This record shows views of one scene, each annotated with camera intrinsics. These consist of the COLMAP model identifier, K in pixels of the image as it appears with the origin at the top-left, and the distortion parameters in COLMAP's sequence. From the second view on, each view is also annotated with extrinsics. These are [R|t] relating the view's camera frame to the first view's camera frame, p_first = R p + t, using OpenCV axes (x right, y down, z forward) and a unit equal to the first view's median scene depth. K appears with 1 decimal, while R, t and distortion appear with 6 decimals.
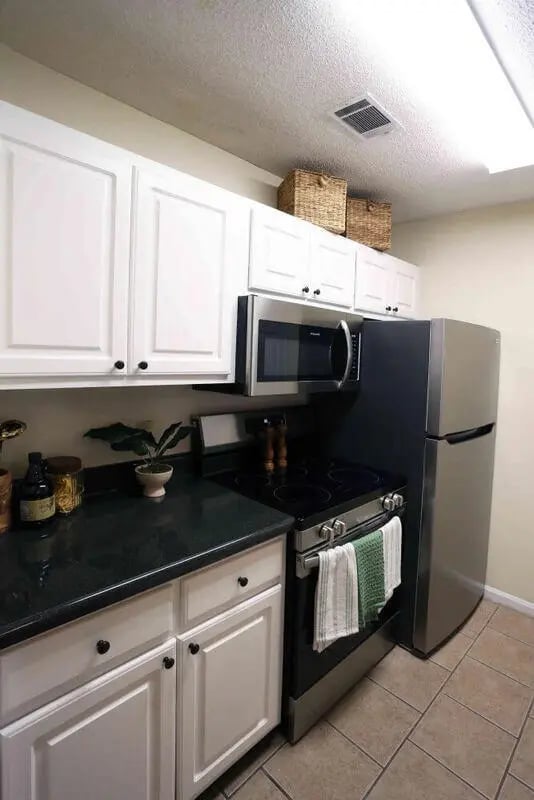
lens RADIAL K [[393.5, 0, 268.1], [0, 393.5, 380.7], [0, 0, 1]] dist [-0.001017, 0.000056]
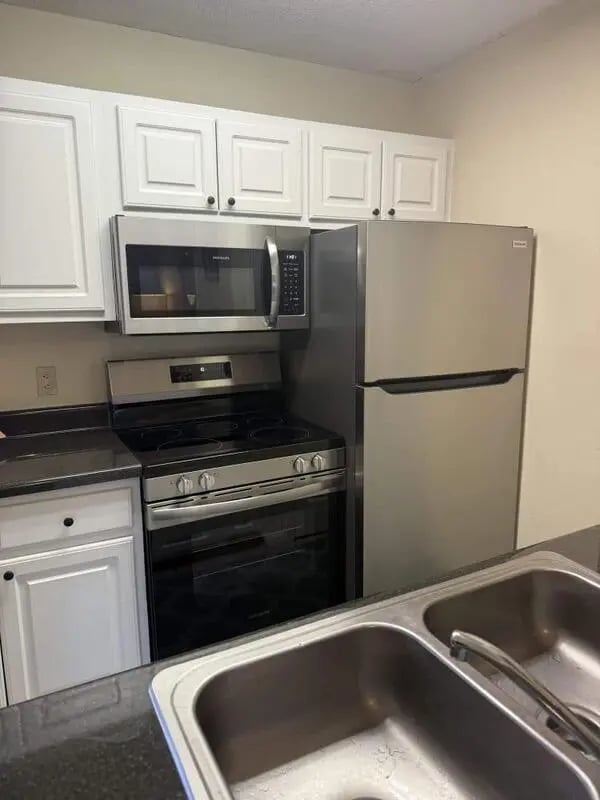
lens RADIAL K [[578.3, 0, 300.0], [0, 578.3, 400.0], [0, 0, 1]] dist [0.054371, -0.001840]
pose [[0.954085, 0.005954, -0.299477, 0.704664], [0.029325, 0.993143, 0.113171, 0.047535], [0.298098, -0.116757, 0.947368, -0.130604]]
